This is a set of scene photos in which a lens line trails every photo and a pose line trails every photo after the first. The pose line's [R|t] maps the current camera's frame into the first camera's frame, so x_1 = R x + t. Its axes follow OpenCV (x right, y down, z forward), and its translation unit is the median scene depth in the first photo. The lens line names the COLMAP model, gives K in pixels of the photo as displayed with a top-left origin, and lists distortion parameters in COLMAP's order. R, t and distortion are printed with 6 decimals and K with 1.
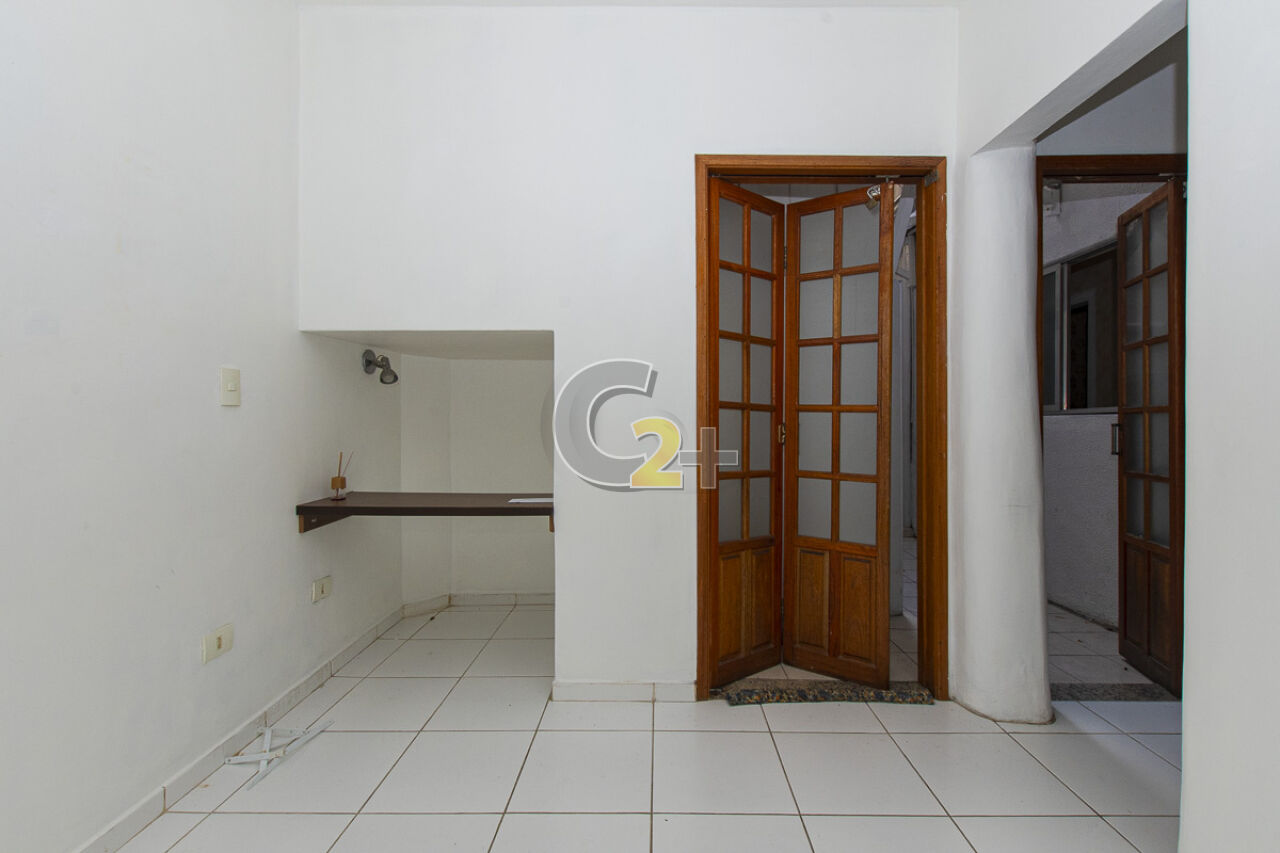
lens RADIAL K [[560.2, 0, 661.9], [0, 560.2, 423.5], [0, 0, 1]] dist [0.003956, 0.001107]
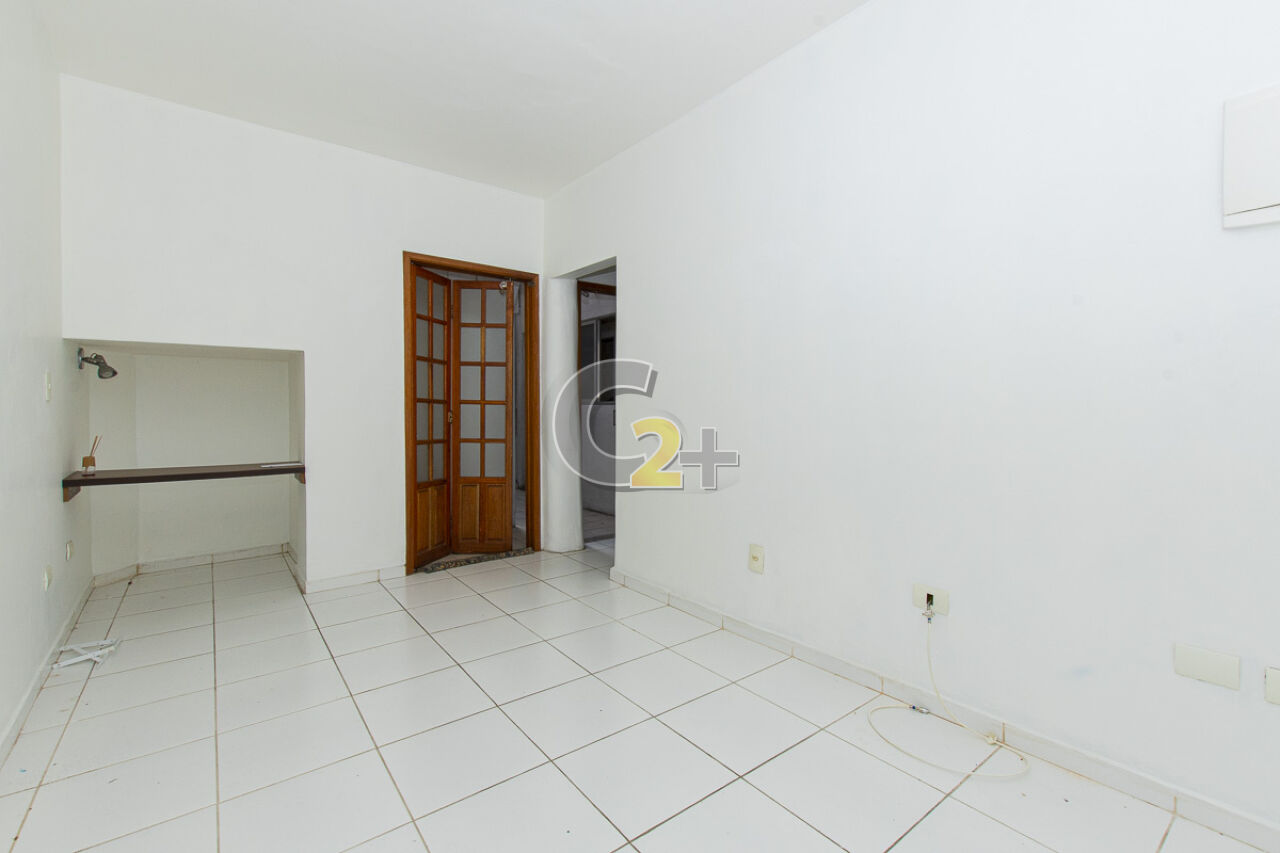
lens RADIAL K [[560.2, 0, 641.6], [0, 560.2, 416.8], [0, 0, 1]] dist [0.003956, 0.001107]
pose [[0.794148, -0.012839, 0.607588, -0.368254], [0.000819, 0.999799, 0.020055, -0.015763], [-0.607723, -0.015429, 0.793999, -0.712046]]
